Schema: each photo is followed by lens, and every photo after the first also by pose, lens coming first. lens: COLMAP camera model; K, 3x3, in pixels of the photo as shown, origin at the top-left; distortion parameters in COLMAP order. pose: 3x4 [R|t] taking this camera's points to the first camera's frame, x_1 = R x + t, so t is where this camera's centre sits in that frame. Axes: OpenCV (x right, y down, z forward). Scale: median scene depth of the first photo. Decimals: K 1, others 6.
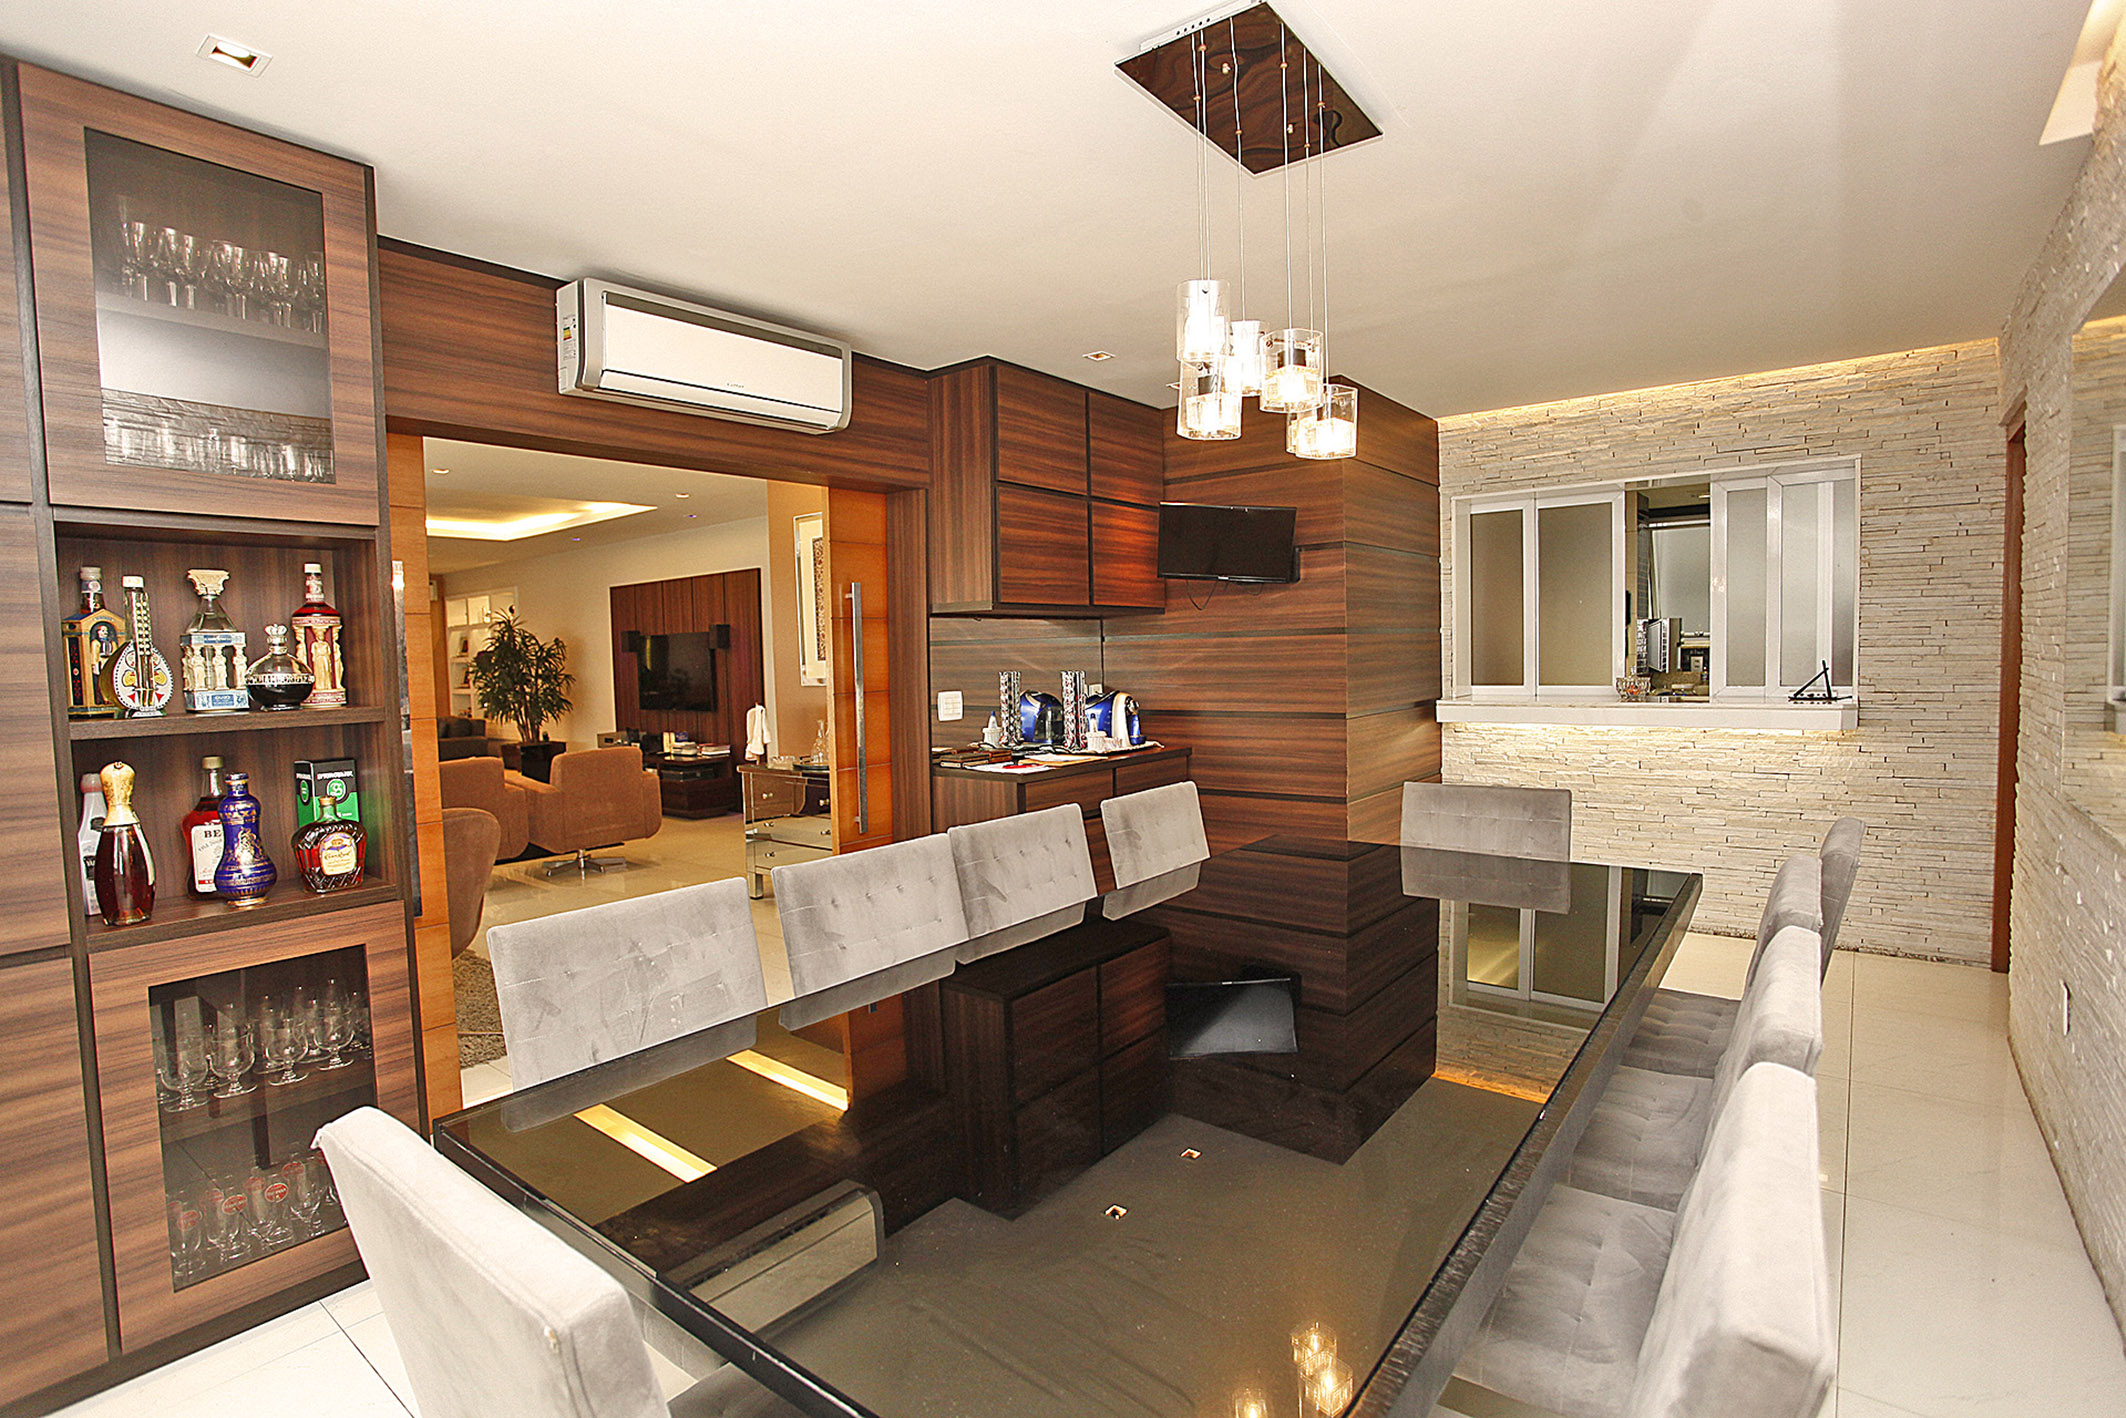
lens RADIAL K [[1042.6, 0, 1054.3], [0, 1042.6, 710.6], [0, 0, 1]] dist [-0.078988, 0.037036]
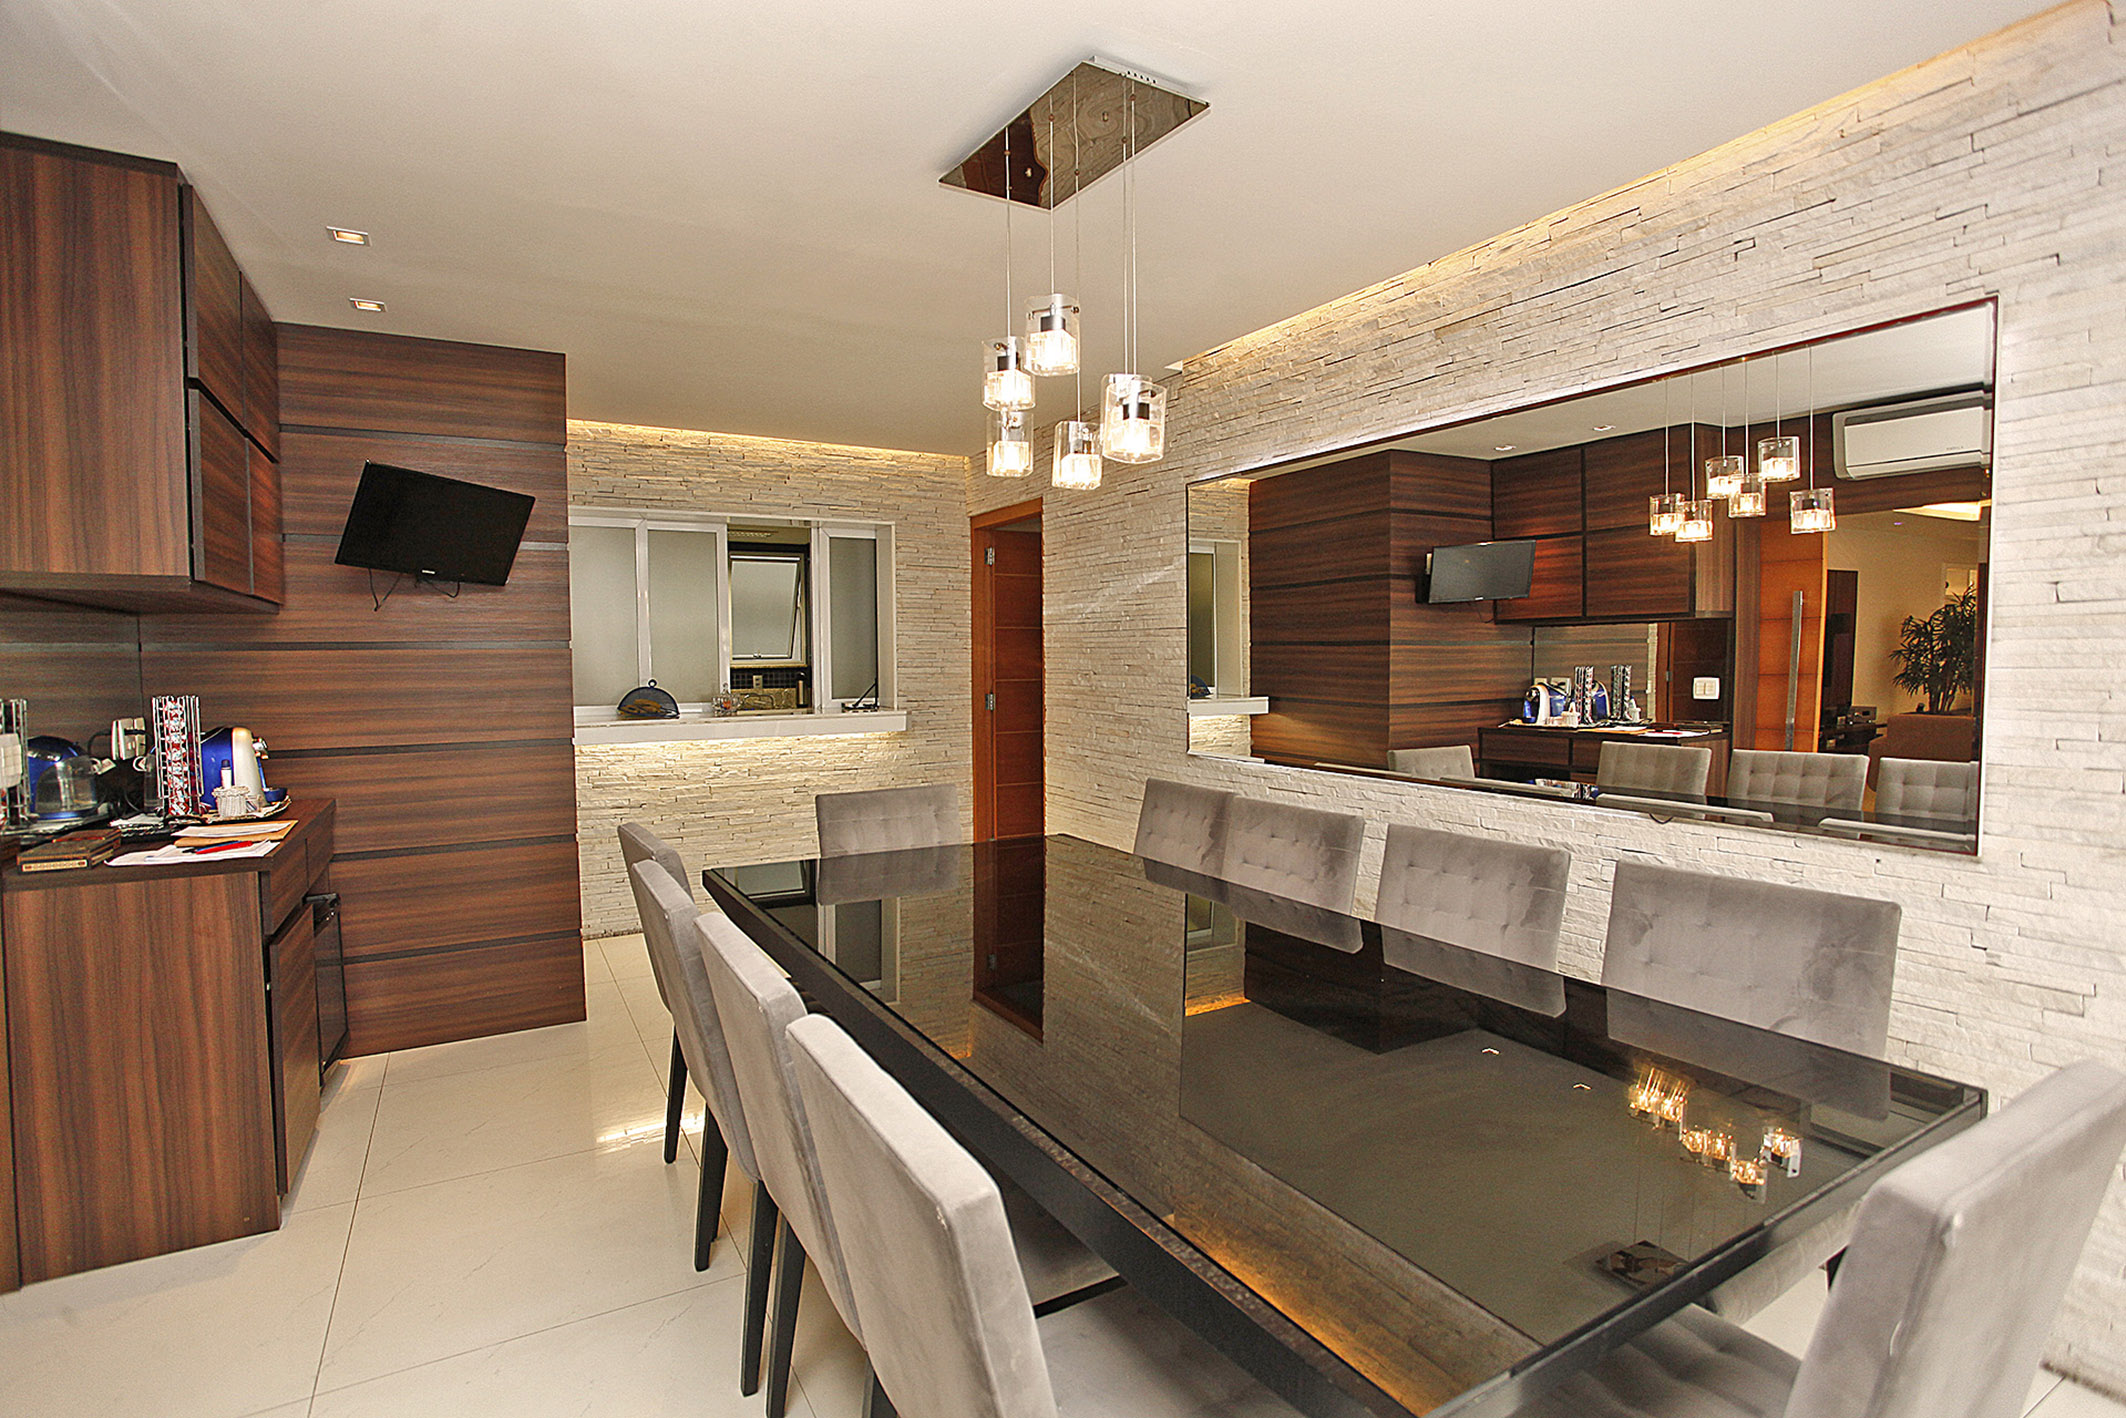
lens RADIAL K [[1042.6, 0, 1054.3], [0, 1042.6, 710.6], [0, 0, 1]] dist [-0.078988, 0.037036]
pose [[0.371141, -0.027418, 0.928172, -0.367944], [0.046795, 0.998846, 0.010794, -0.011621], [-0.927397, 0.039427, 0.371995, 0.286555]]
